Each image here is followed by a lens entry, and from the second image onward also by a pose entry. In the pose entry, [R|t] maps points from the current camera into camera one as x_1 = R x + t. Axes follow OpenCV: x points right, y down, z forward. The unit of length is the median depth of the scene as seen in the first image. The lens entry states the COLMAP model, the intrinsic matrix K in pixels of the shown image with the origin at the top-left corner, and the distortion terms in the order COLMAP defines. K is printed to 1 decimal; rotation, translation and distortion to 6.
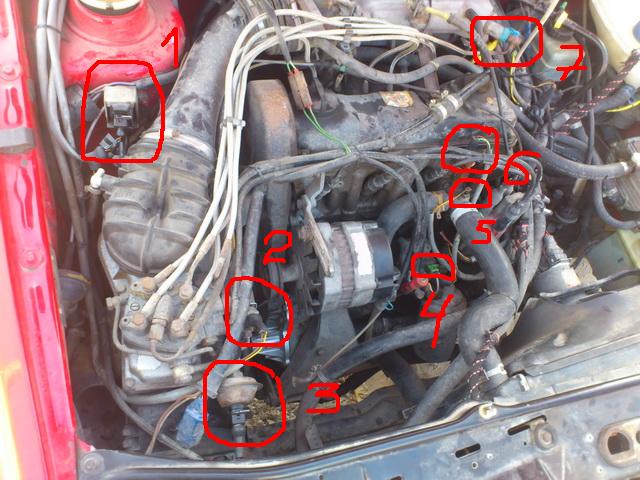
lens RADIAL K [[582.3, 0, 320.0], [0, 582.3, 240.0], [0, 0, 1]] dist [0.003724, -0.015138]
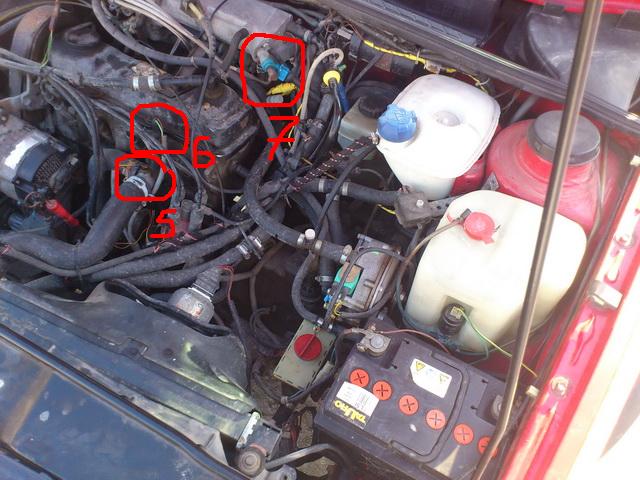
lens RADIAL K [[561.9, 0, 320.0], [0, 561.9, 240.0], [0, 0, 1]] dist [0.005458, -0.003697]
pose [[0.732027, 0.480696, -0.482771, 1.097912], [-0.556583, 0.830620, -0.016898, -0.141746], [0.392877, 0.281072, 0.875584, 0.270990]]
